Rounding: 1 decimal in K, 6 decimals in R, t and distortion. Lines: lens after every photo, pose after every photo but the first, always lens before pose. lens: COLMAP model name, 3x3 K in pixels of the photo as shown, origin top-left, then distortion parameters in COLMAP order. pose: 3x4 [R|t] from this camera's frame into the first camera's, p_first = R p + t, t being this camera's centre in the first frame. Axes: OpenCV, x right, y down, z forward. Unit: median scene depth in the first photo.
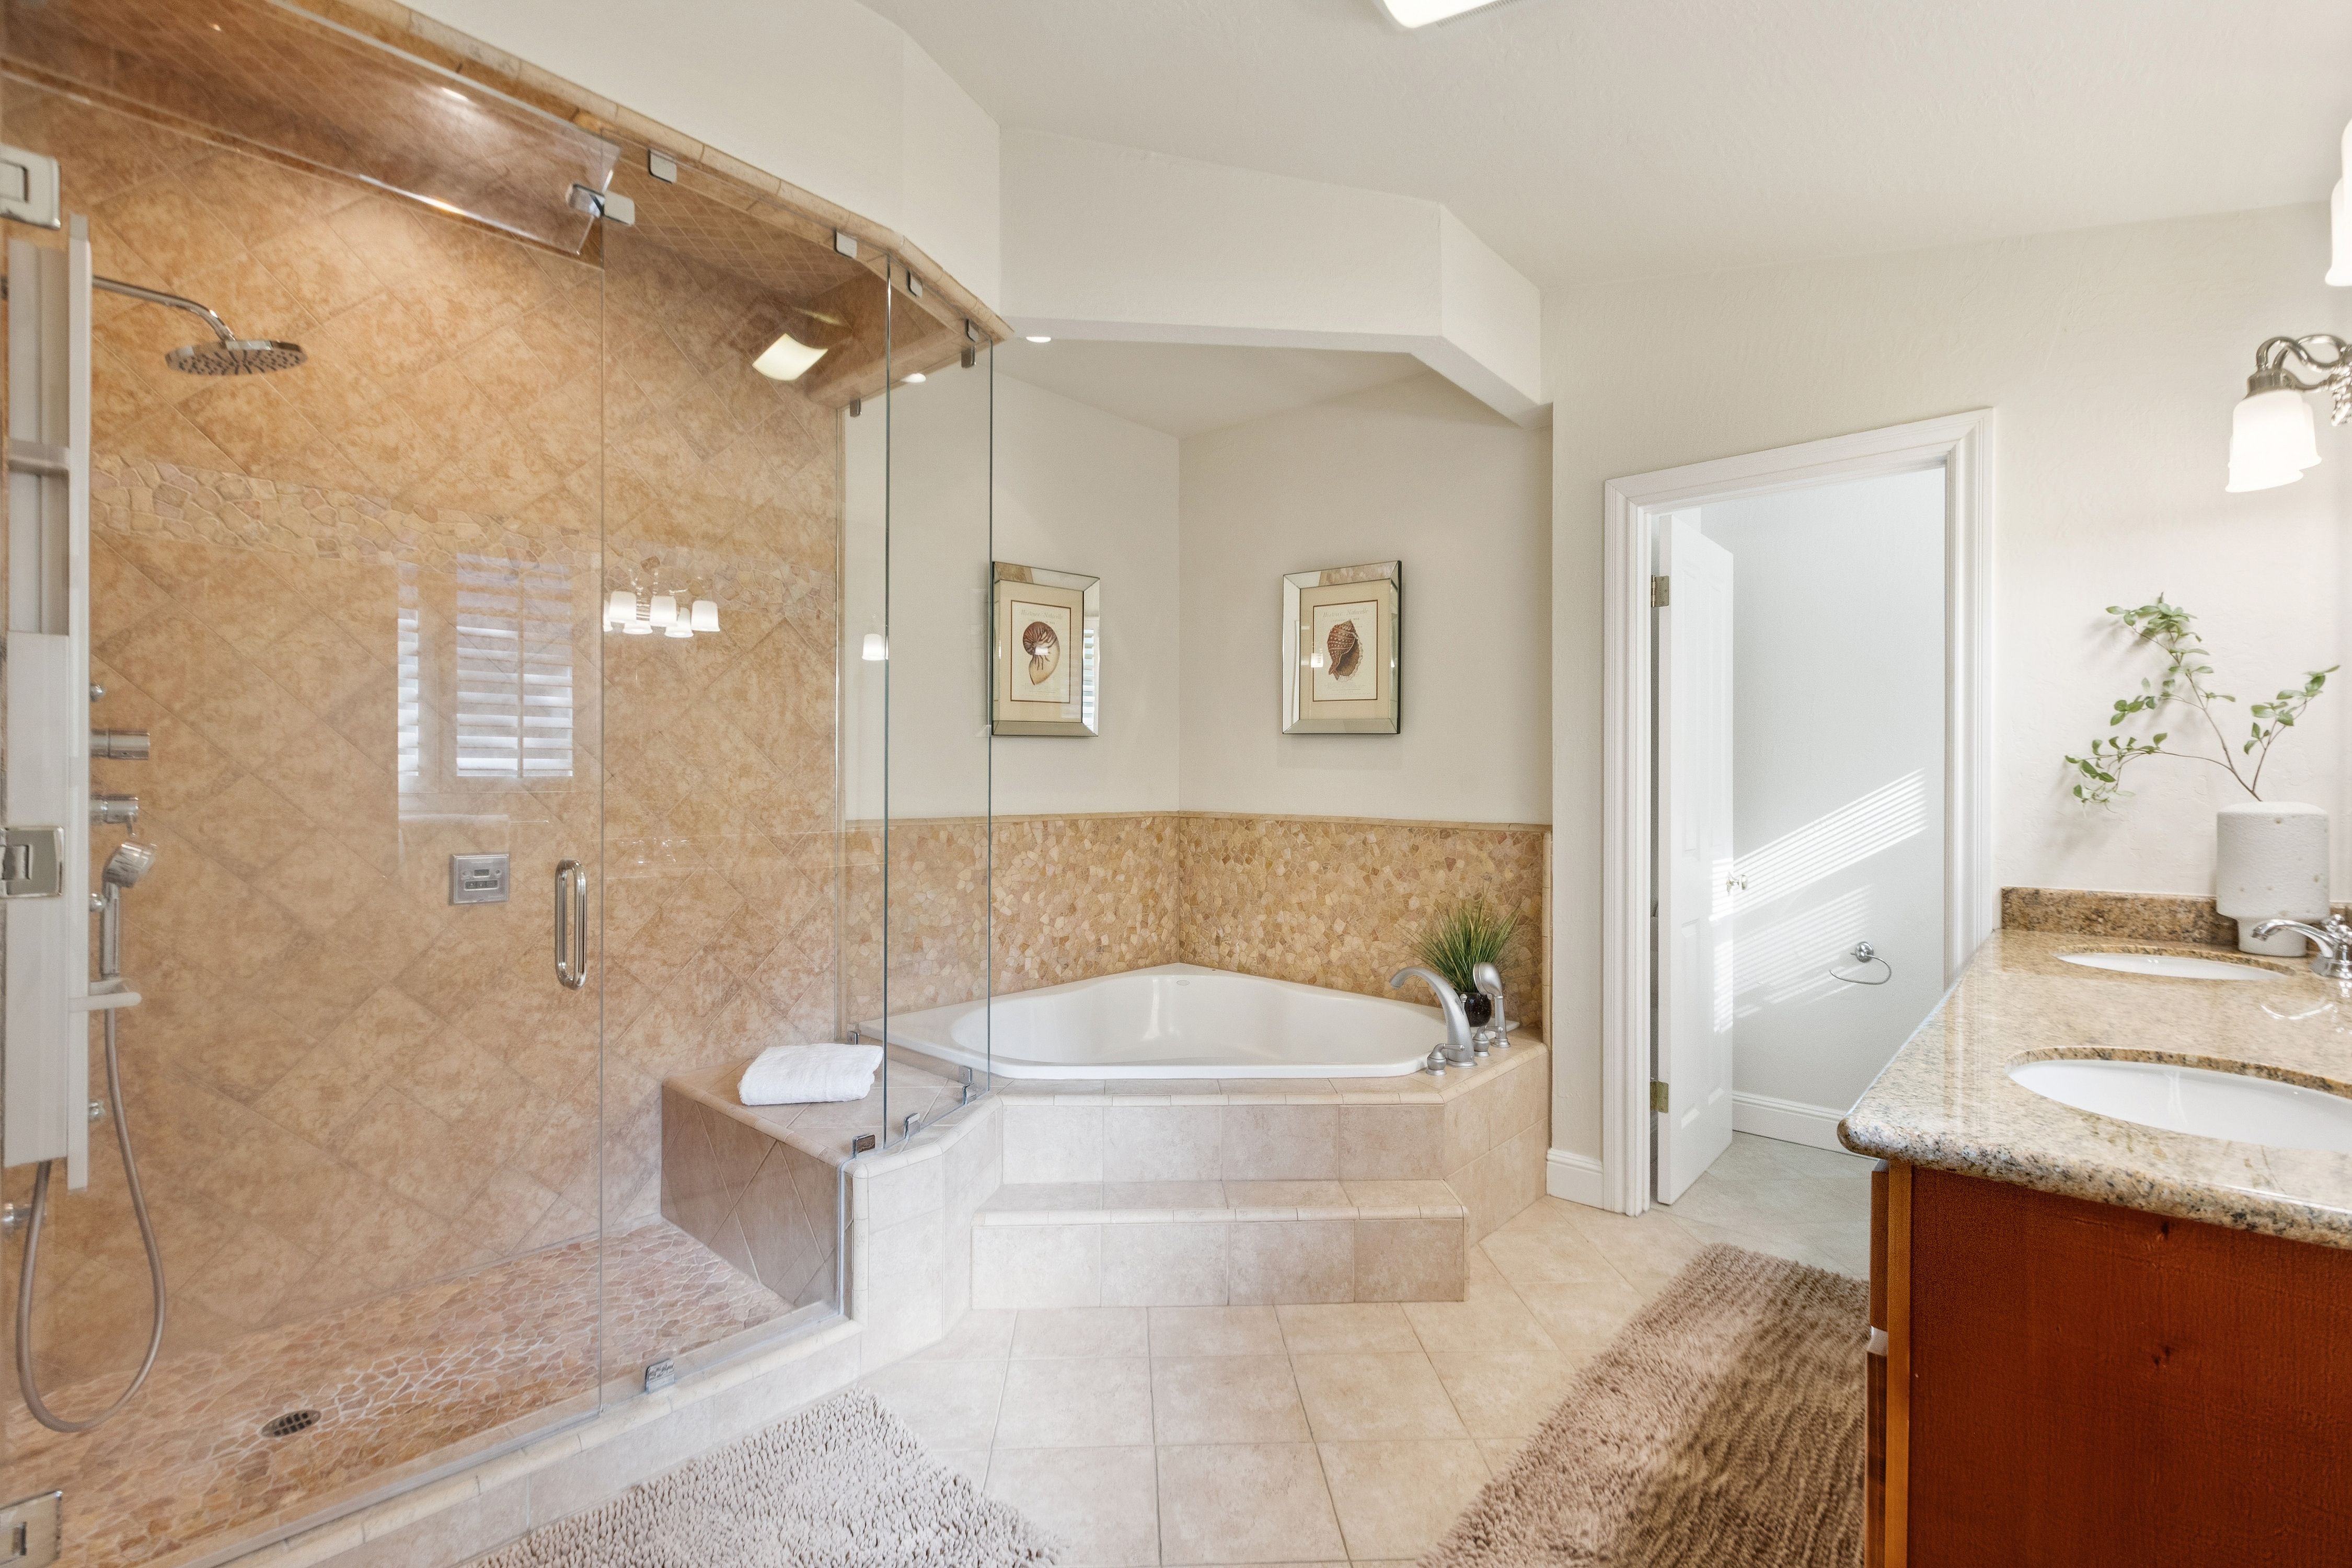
lens RADIAL K [[1048.9, 0, 1178.0], [0, 1048.9, 781.3], [0, 0, 1]] dist [0.002580, -0.001083]
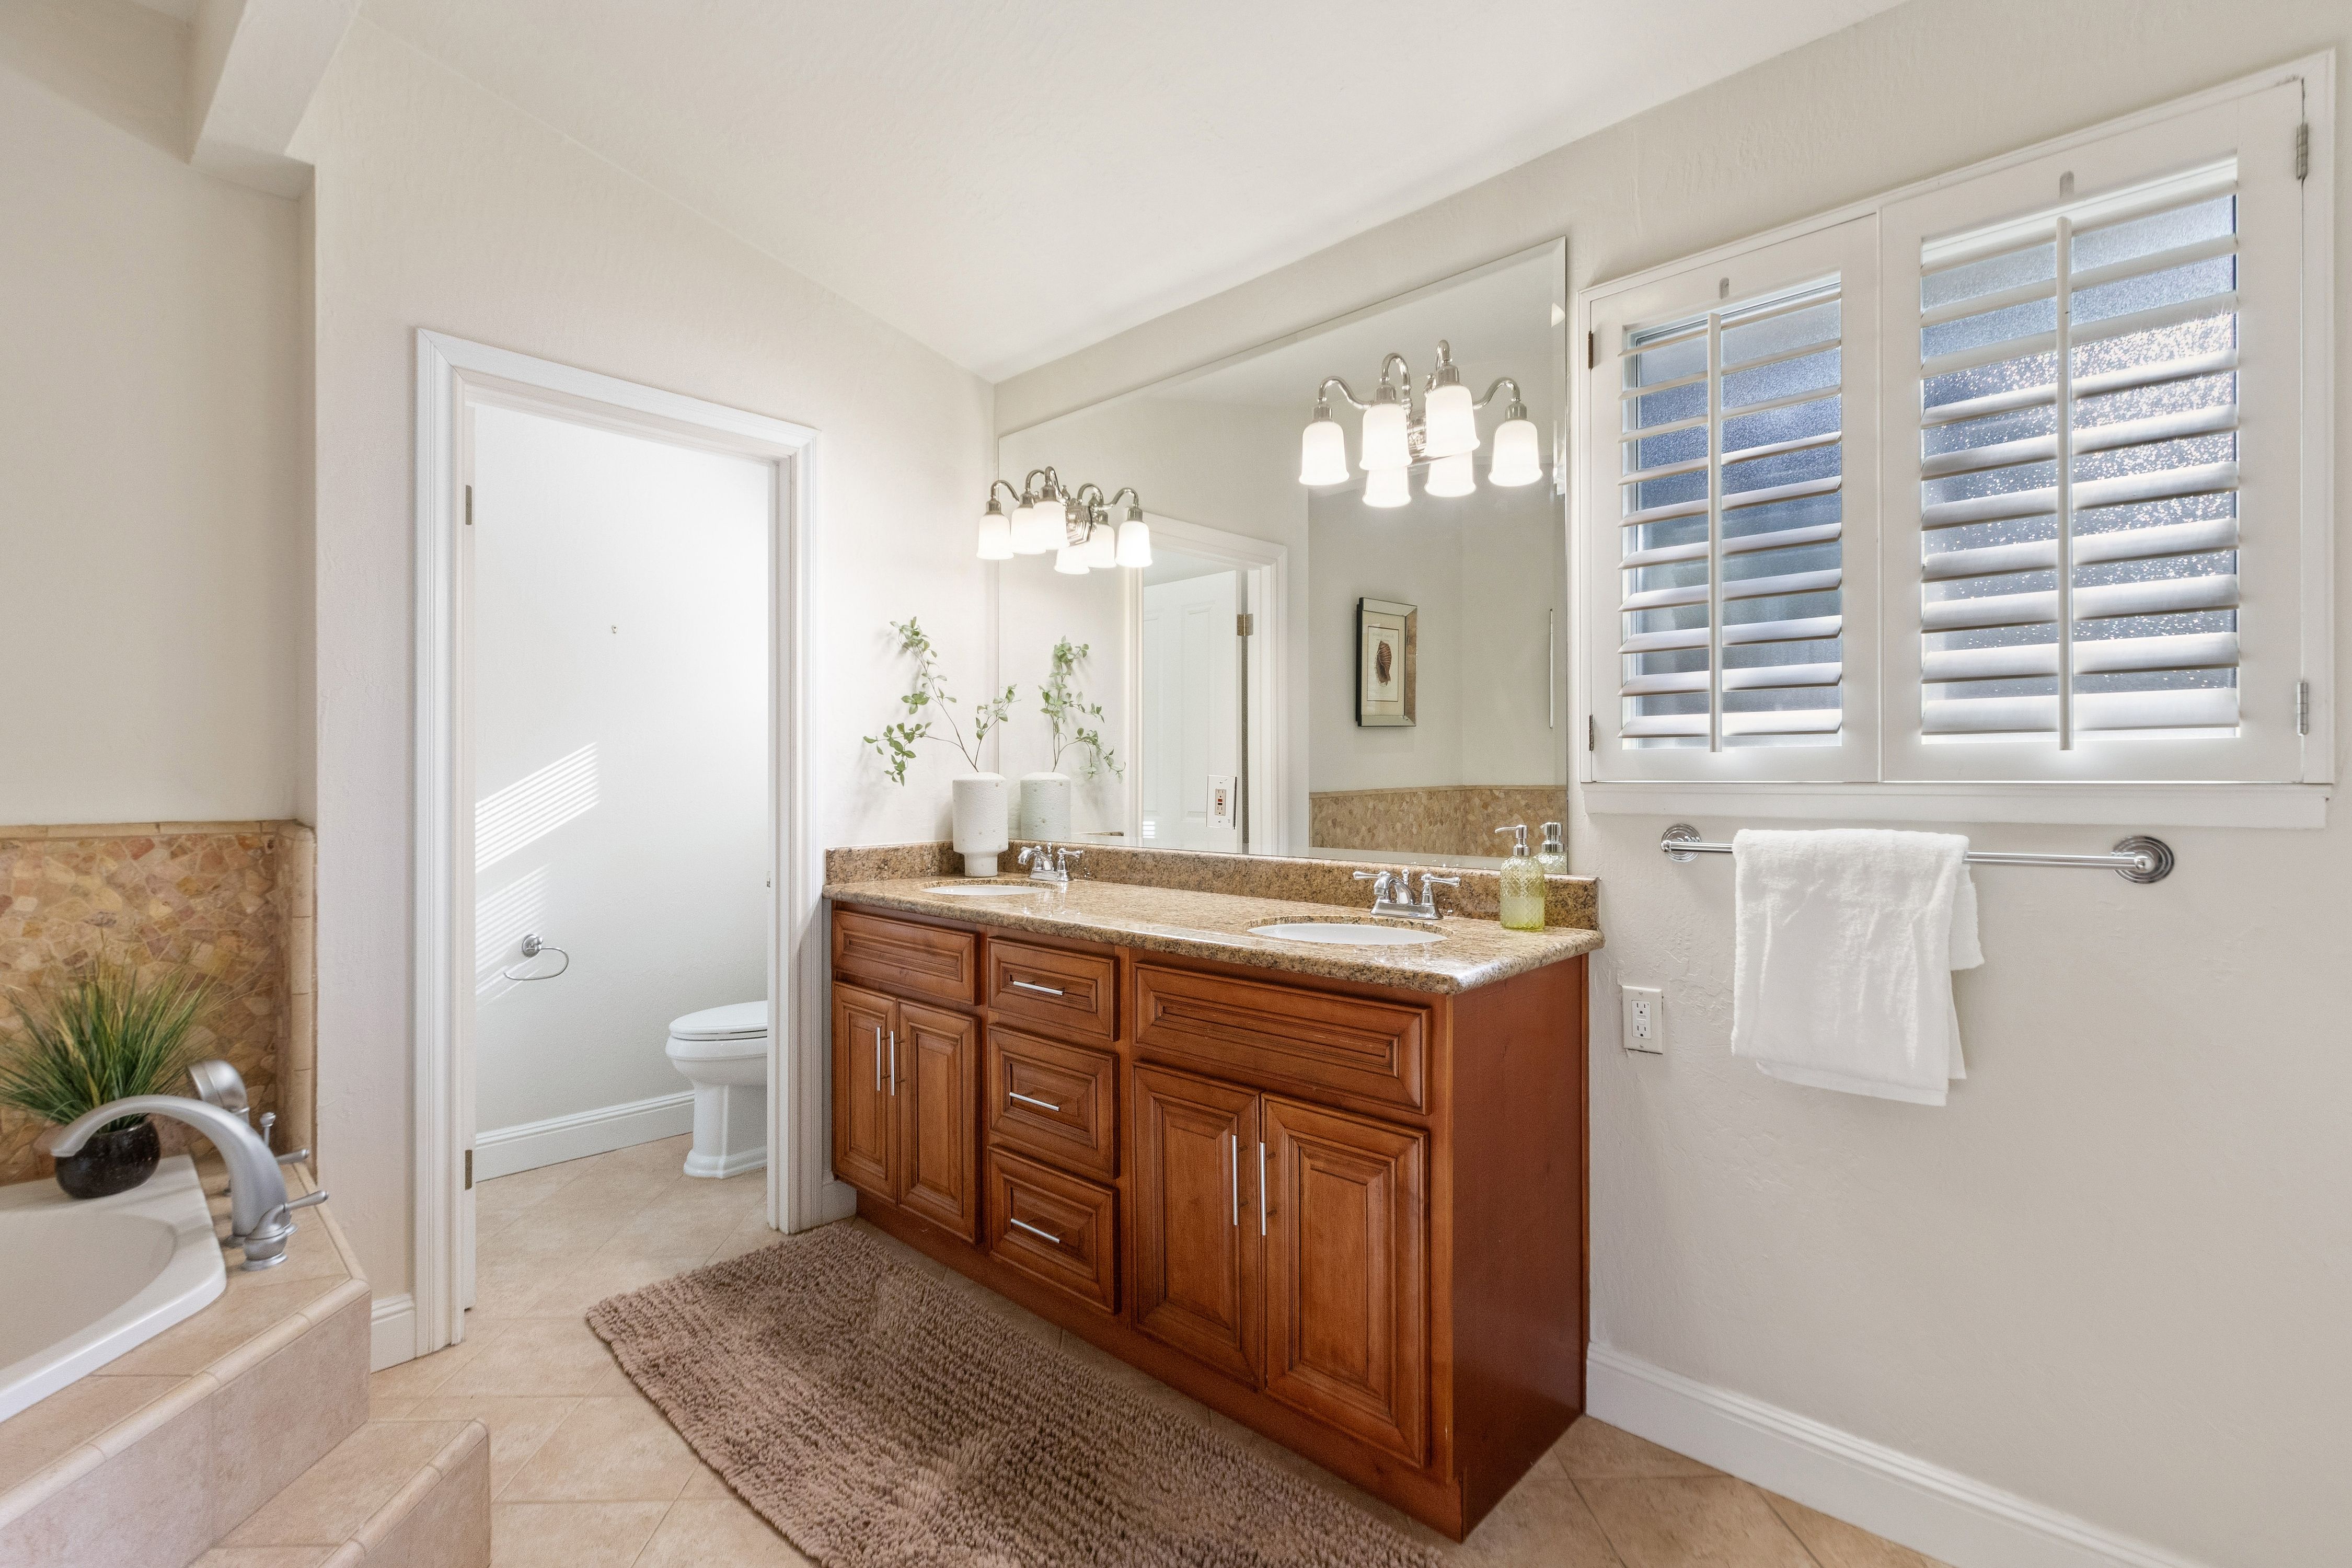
lens RADIAL K [[1048.9, 0, 1178.4], [0, 1048.9, 782.9], [0, 0, 1]] dist [0.002580, -0.001083]
pose [[0.033259, -0.008752, 0.999408, -0.364617], [0.000993, 0.999961, 0.008724, 0.019306], [-0.999446, 0.000702, 0.033266, 0.593840]]
